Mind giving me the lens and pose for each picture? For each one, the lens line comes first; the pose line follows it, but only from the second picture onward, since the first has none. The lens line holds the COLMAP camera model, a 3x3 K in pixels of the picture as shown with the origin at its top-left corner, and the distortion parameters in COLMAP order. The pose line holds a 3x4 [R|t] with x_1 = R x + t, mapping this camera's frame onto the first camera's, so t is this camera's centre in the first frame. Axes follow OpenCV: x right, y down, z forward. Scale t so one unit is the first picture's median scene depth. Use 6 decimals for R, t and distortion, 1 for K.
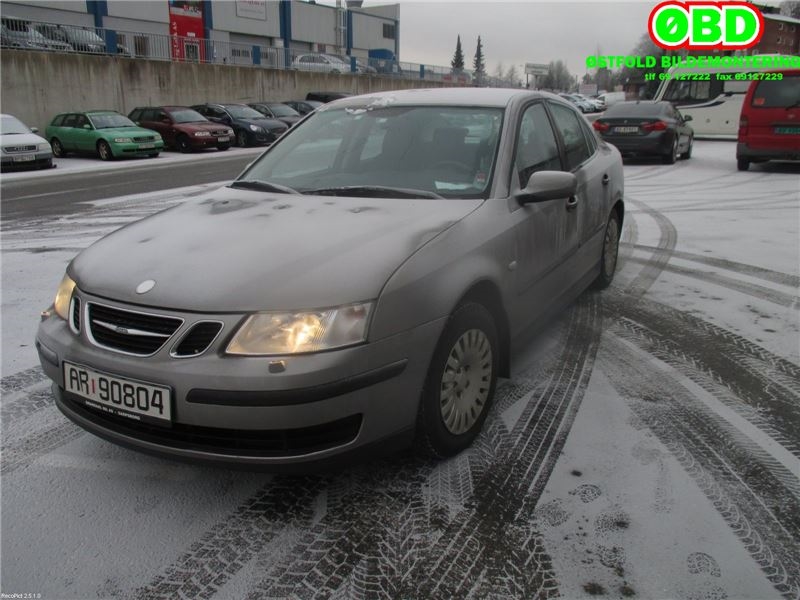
lens RADIAL K [[660.2, 0, 400.0], [0, 660.2, 300.0], [0, 0, 1]] dist [-0.013192, -0.008473]
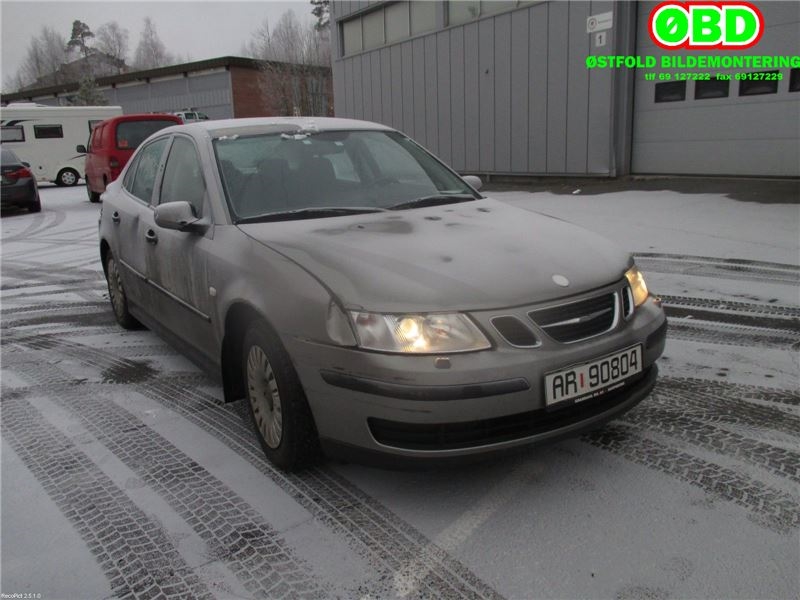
lens RADIAL K [[660.2, 0, 400.0], [0, 660.2, 300.0], [0, 0, 1]] dist [-0.013192, -0.008473]
pose [[0.446184, -0.212817, 0.869269, -1.500280], [0.276507, 0.956573, 0.092264, -0.167785], [-0.851154, 0.199192, 0.485653, 0.731918]]
